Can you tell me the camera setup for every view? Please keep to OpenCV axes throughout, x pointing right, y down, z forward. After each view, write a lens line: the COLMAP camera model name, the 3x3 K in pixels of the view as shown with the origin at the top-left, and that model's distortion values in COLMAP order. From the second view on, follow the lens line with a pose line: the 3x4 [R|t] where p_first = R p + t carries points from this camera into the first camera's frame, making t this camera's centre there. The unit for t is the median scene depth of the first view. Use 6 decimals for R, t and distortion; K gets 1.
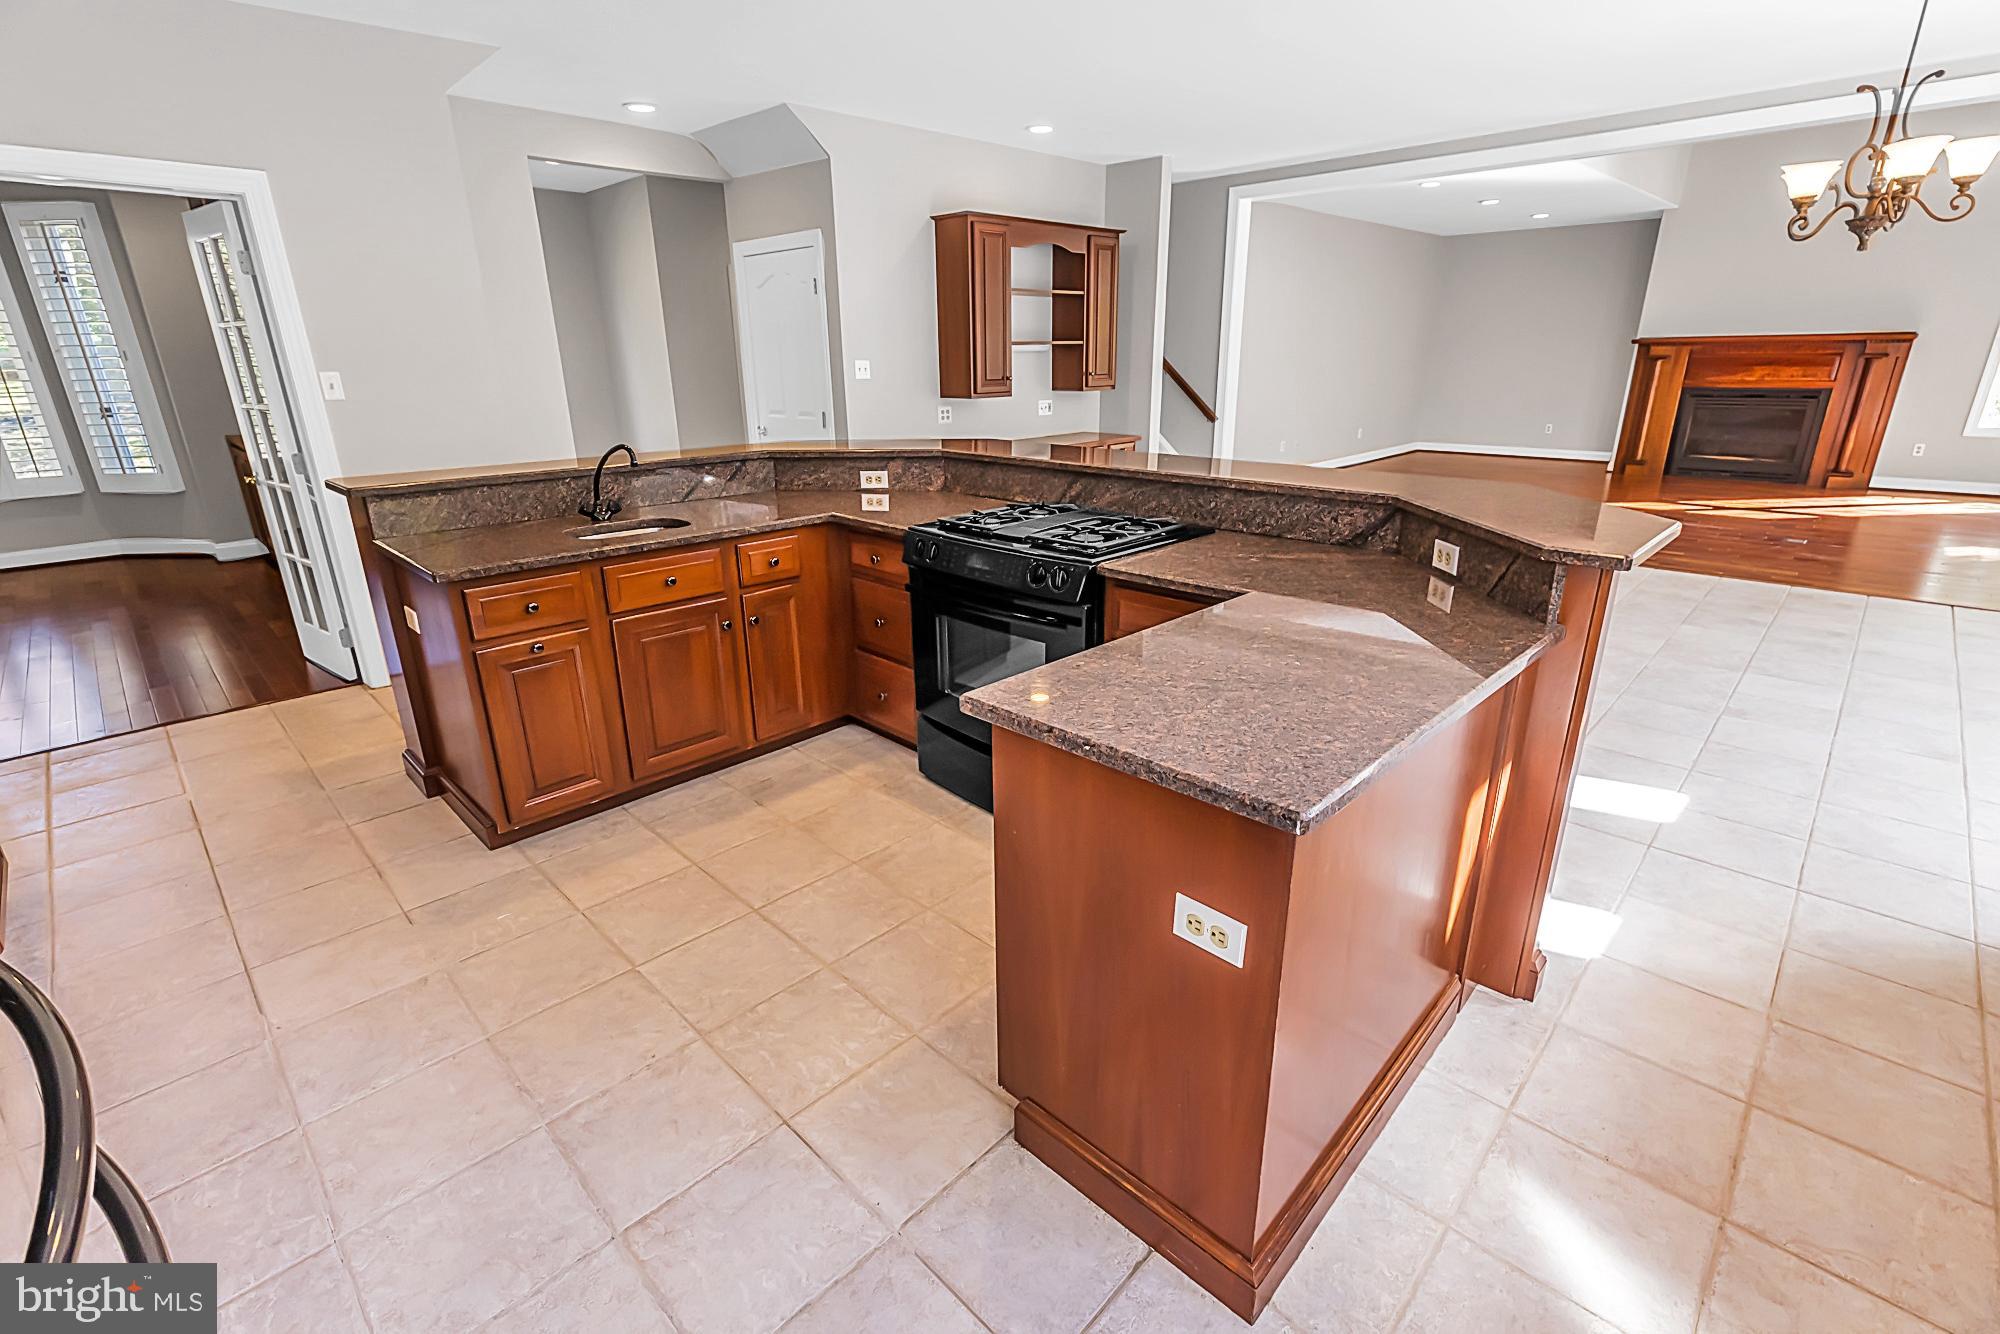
lens RADIAL K [[900.1, 0, 994.5], [0, 900.1, 670.8], [0, 0, 1]] dist [0.003634, 0.000378]
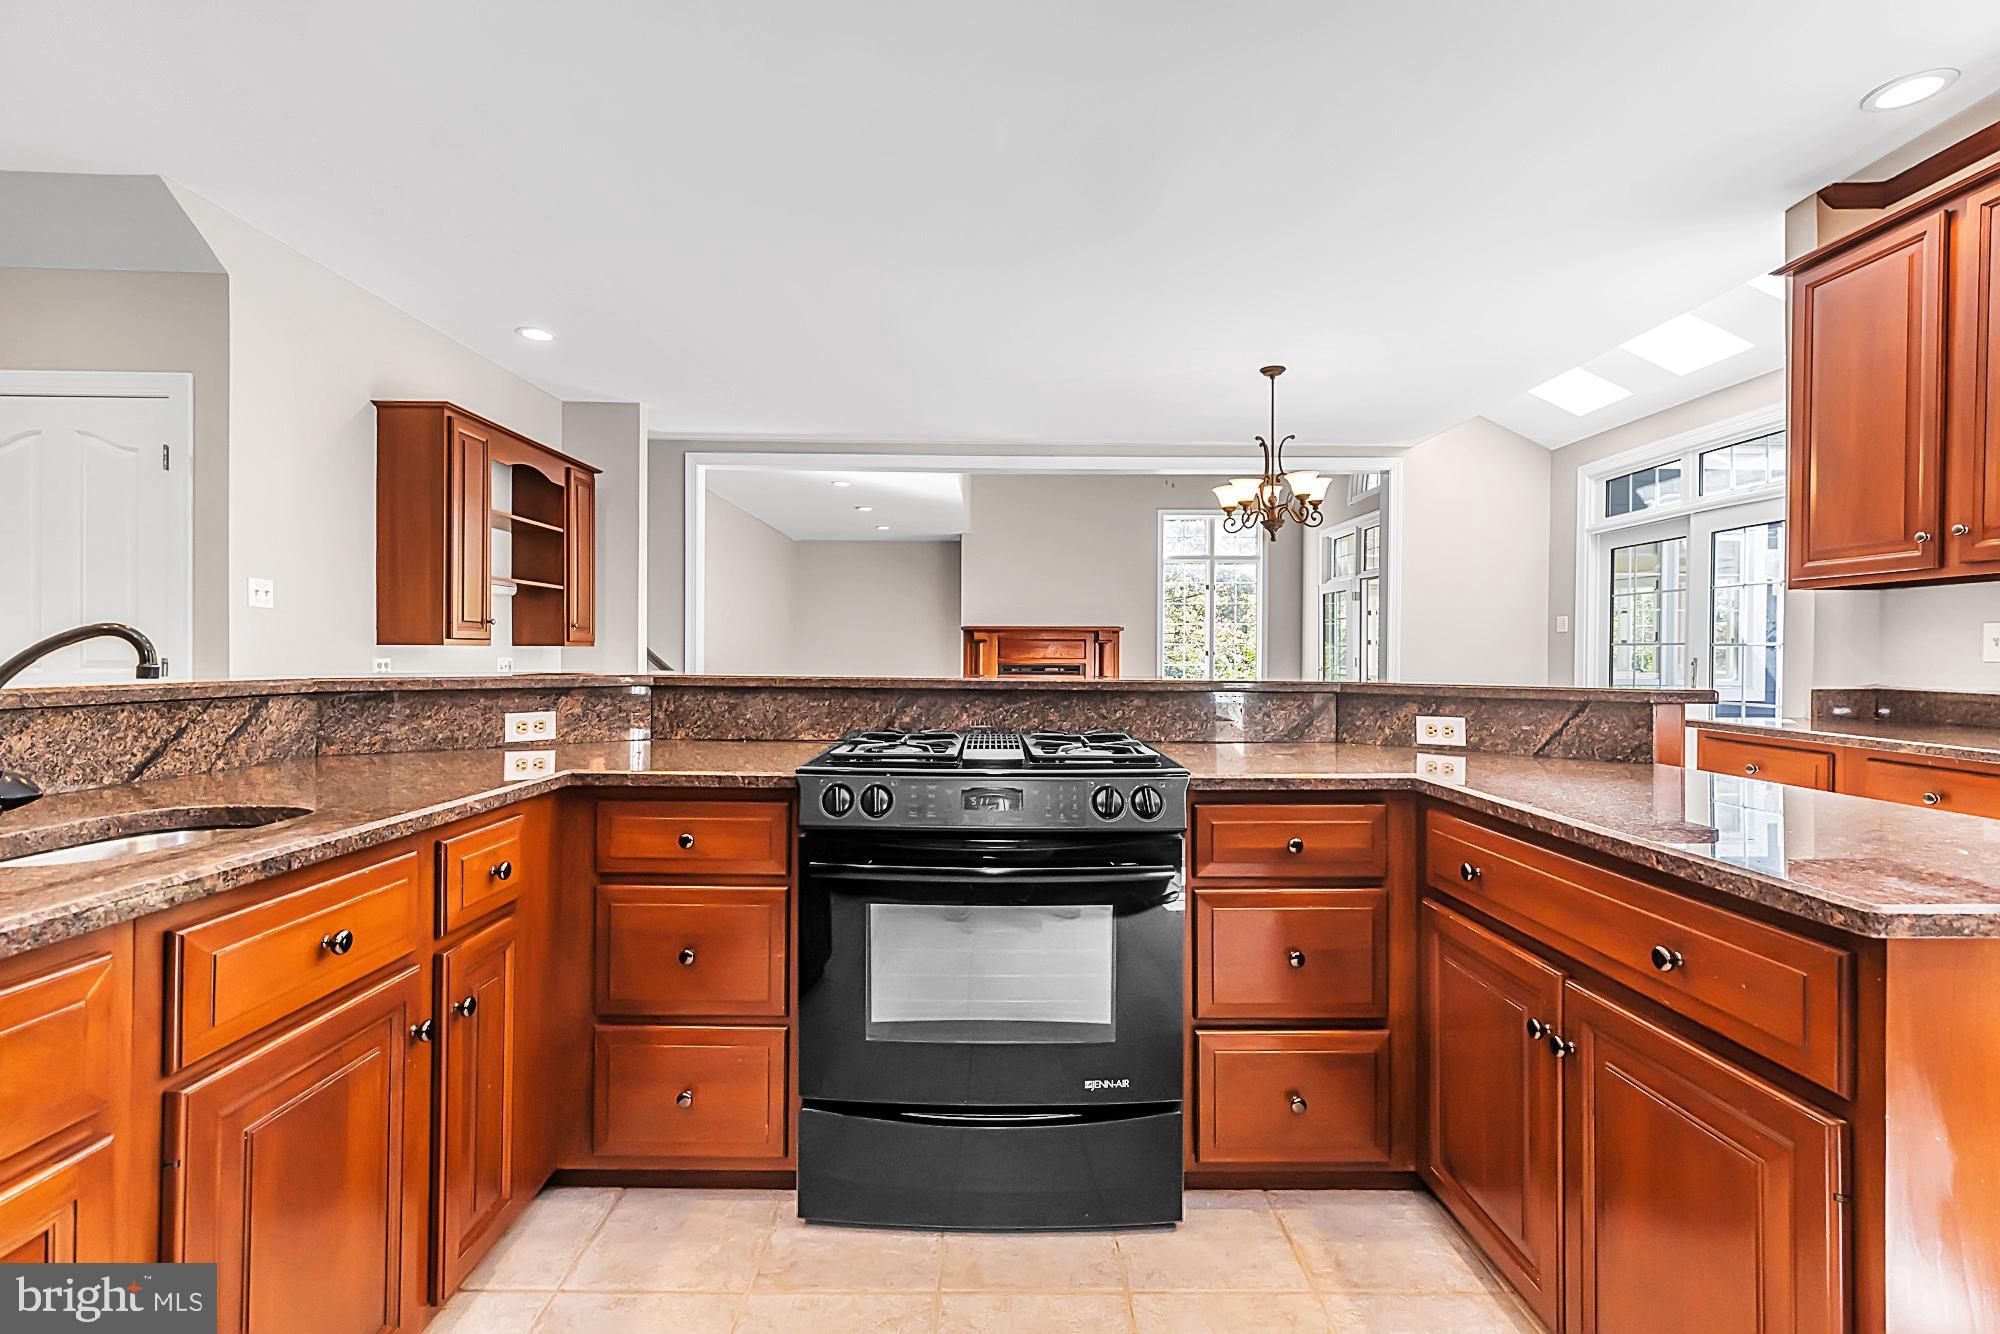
lens RADIAL K [[900.1, 0, 997.7], [0, 900.1, 658.0], [0, 0, 1]] dist [0.003634, 0.000378]
pose [[0.700826, 0.013010, 0.713214, -0.340649], [0.225317, 0.944609, -0.238634, -0.044730], [-0.676813, 0.327940, 0.659075, 0.387396]]
